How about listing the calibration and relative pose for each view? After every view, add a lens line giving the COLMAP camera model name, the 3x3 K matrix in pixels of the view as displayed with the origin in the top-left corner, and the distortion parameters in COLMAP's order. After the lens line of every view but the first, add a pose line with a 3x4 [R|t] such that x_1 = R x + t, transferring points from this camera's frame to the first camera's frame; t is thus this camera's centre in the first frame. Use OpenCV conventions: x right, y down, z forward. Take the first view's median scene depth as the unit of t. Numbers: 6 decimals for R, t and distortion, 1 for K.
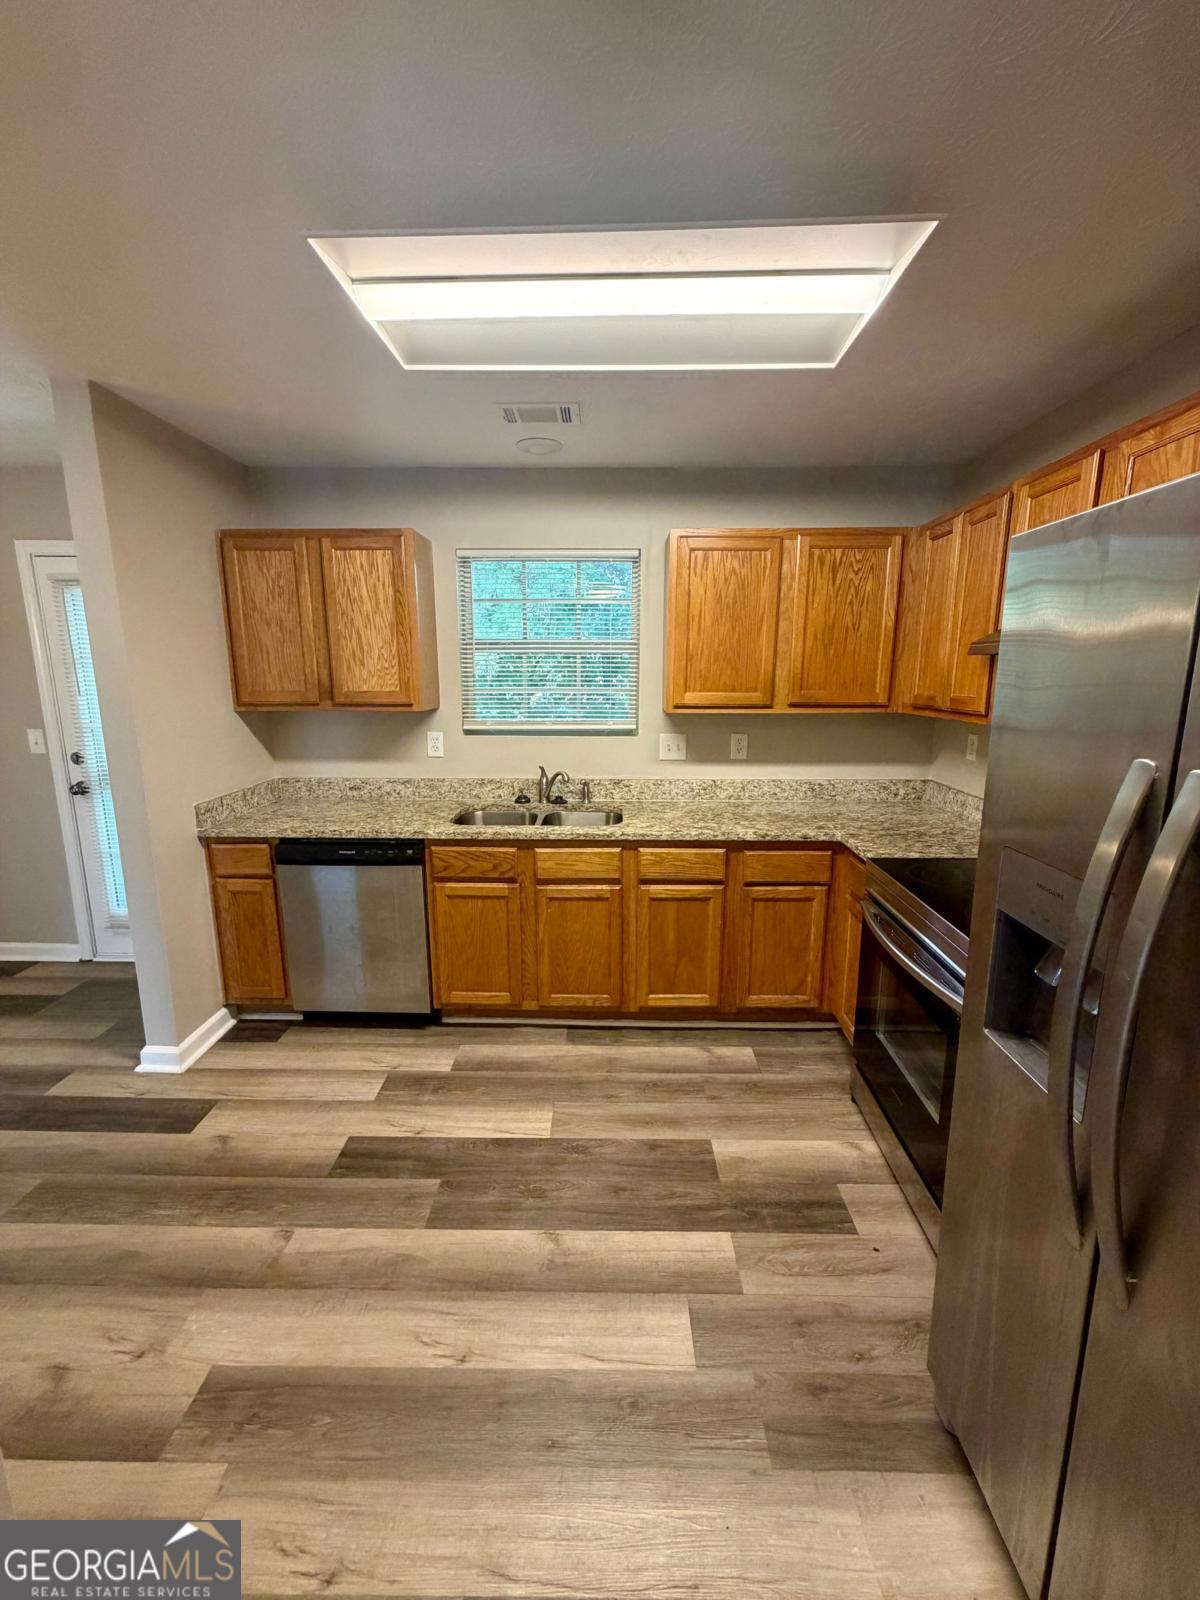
lens RADIAL K [[644.1, 0, 607.7], [0, 644.1, 796.2], [0, 0, 1]] dist [0.001780, 0.000569]
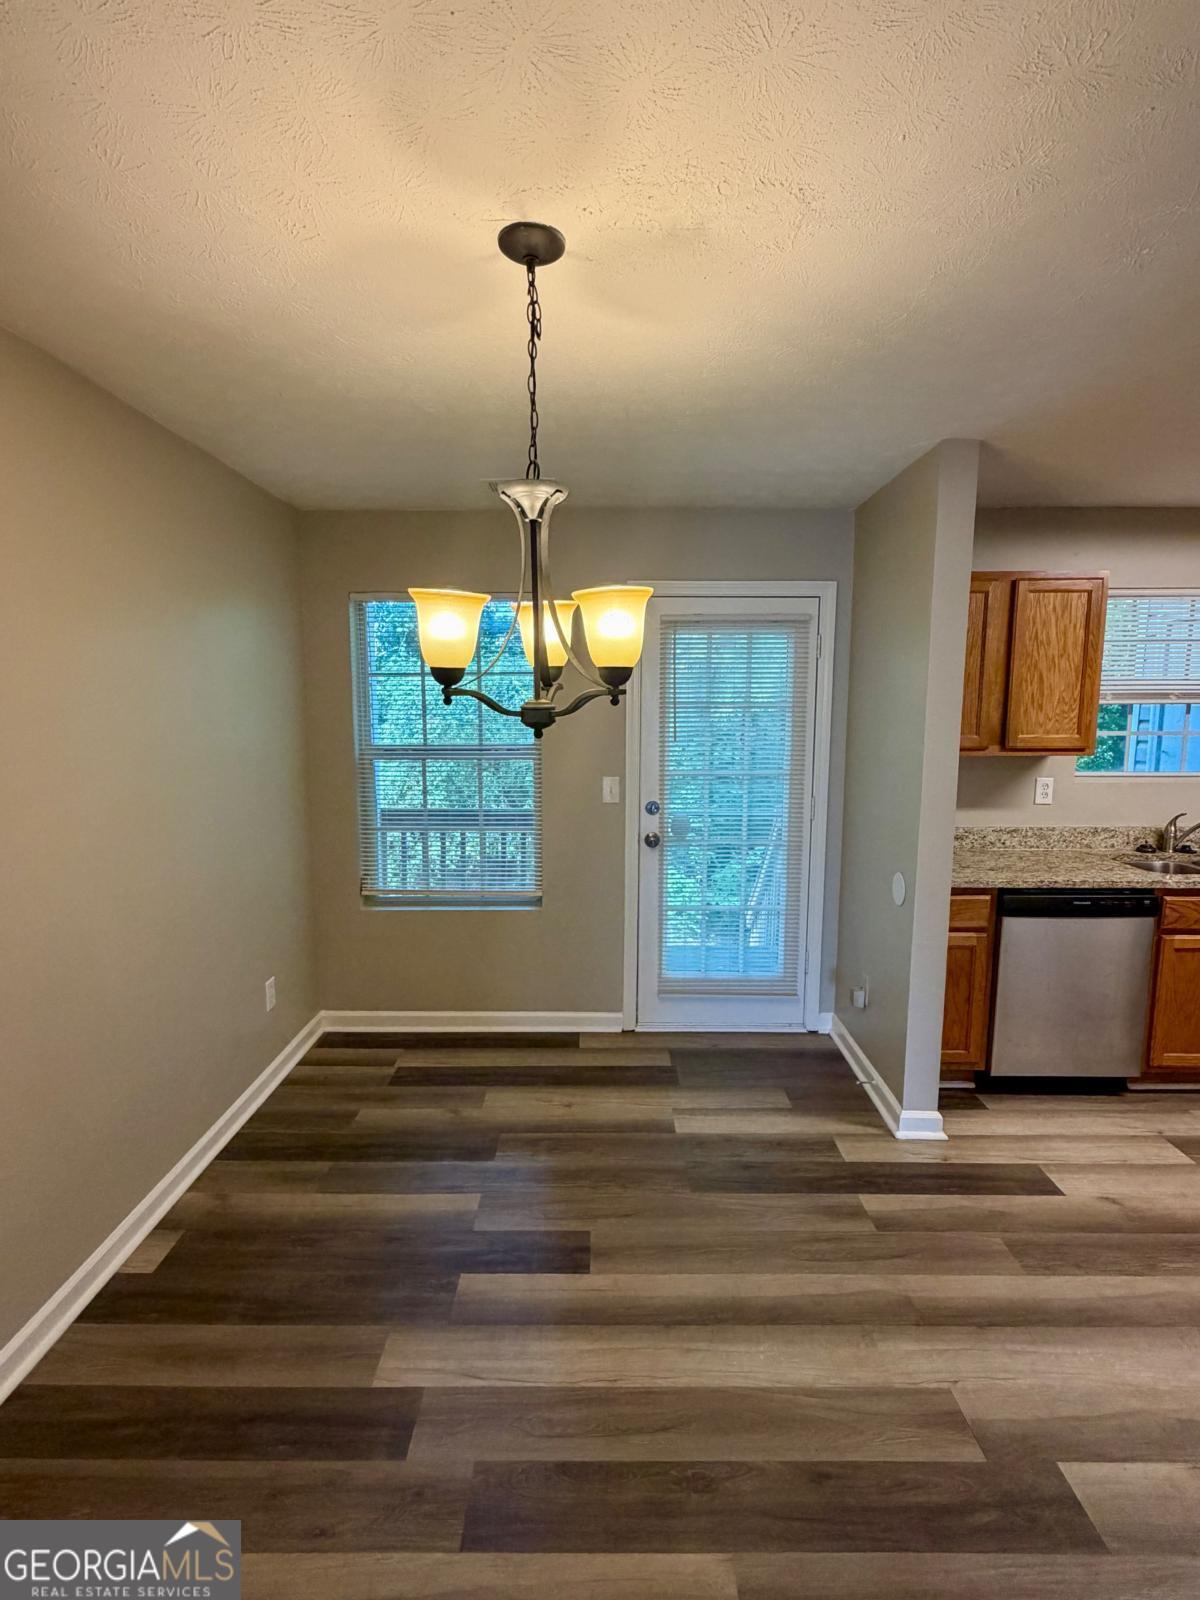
lens RADIAL K [[790.2, 0, 600.0], [0, 790.2, 800.0], [0, 0, 1]] dist [0.000633, 0.000426]
pose [[0.999917, -0.005922, 0.011432, -1.152871], [0.006720, 0.997443, -0.071153, 0.013099], [-0.010981, 0.071223, 0.997400, -0.176348]]
